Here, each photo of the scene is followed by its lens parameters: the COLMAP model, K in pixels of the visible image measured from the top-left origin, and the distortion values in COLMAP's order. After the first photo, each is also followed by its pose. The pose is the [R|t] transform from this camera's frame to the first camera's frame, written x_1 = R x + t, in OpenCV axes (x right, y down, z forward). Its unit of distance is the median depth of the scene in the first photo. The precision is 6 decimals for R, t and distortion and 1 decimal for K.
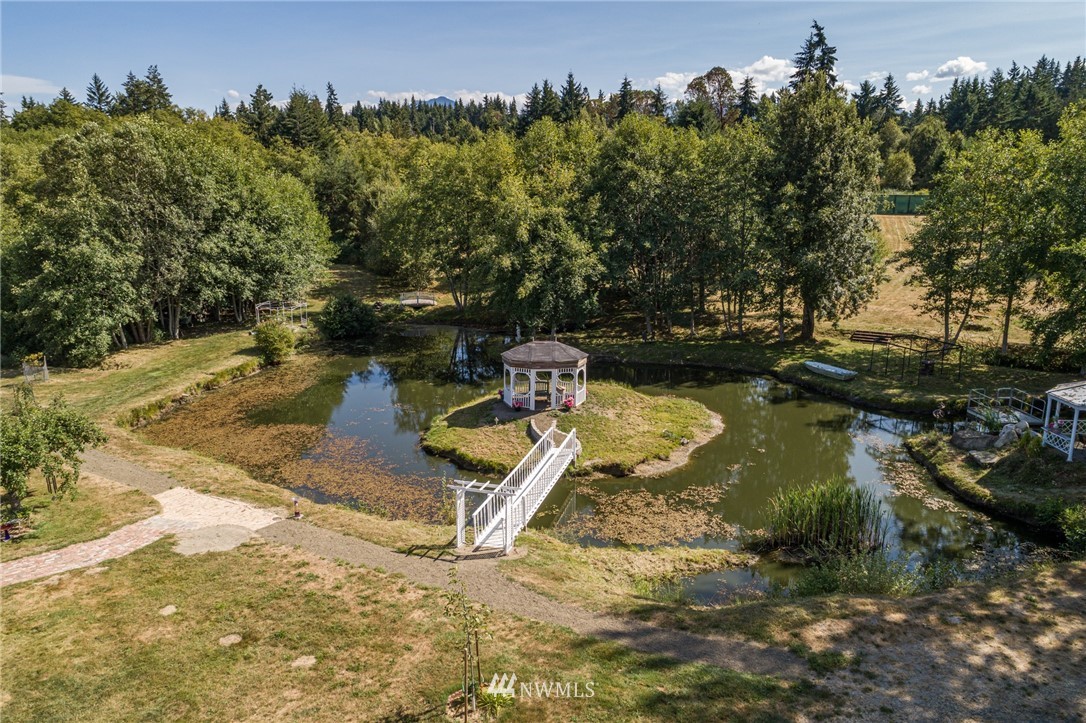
lens RADIAL K [[753.3, 0, 544.0], [0, 753.3, 342.1], [0, 0, 1]] dist [-0.003521, 0.000851]
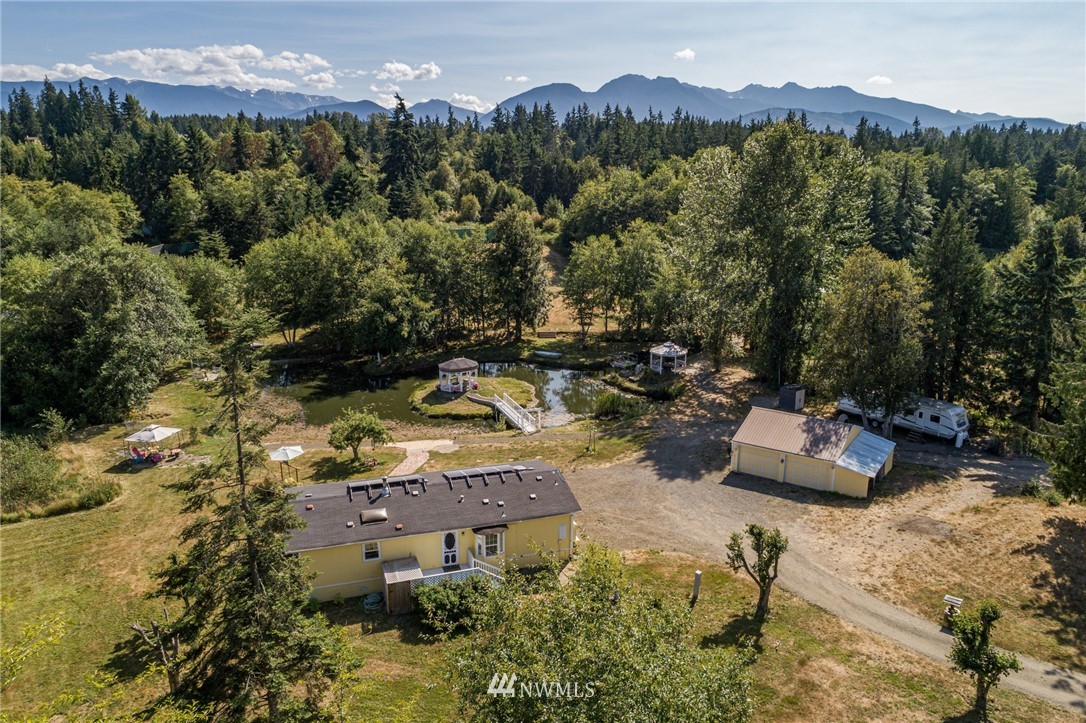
lens RADIAL K [[753.3, 0, 544.0], [0, 753.3, 342.1], [0, 0, 1]] dist [-0.003521, 0.000851]
pose [[0.801350, -0.125141, 0.584960, -0.796237], [0.115649, 0.991835, 0.053753, -0.102428], [-0.586911, 0.024575, 0.809279, -0.646768]]
